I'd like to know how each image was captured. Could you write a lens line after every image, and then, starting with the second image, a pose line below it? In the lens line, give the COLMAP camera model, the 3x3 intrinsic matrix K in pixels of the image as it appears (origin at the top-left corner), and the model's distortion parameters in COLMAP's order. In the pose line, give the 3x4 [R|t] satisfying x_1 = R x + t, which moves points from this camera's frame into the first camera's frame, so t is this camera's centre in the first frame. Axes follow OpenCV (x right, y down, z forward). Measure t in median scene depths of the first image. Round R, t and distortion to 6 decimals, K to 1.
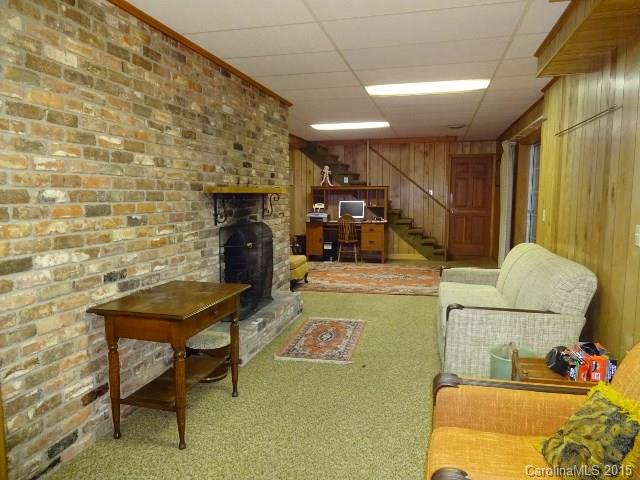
lens RADIAL K [[479.9, 0, 320.5], [0, 479.9, 240.2], [0, 0, 1]] dist [-0.006574, -0.002618]
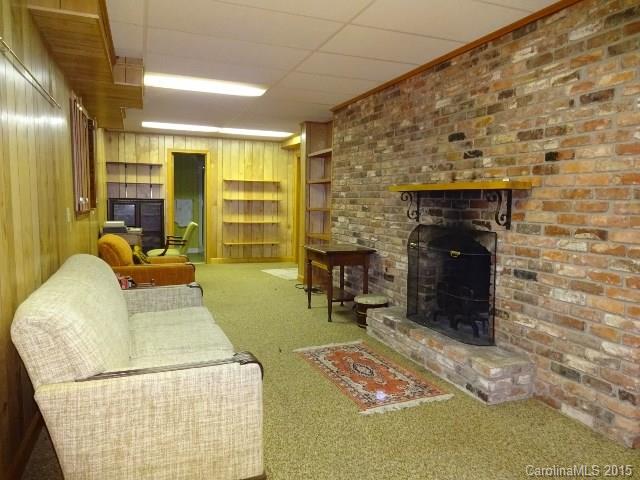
lens RADIAL K [[479.9, 0, 321.5], [0, 479.9, 240.4], [0, 0, 1]] dist [-0.006574, -0.002618]
pose [[-0.826535, 0.034118, -0.561850, 0.623610], [-0.067998, 0.984799, 0.159834, -0.161206], [0.558762, 0.170313, -0.811651, 1.926333]]
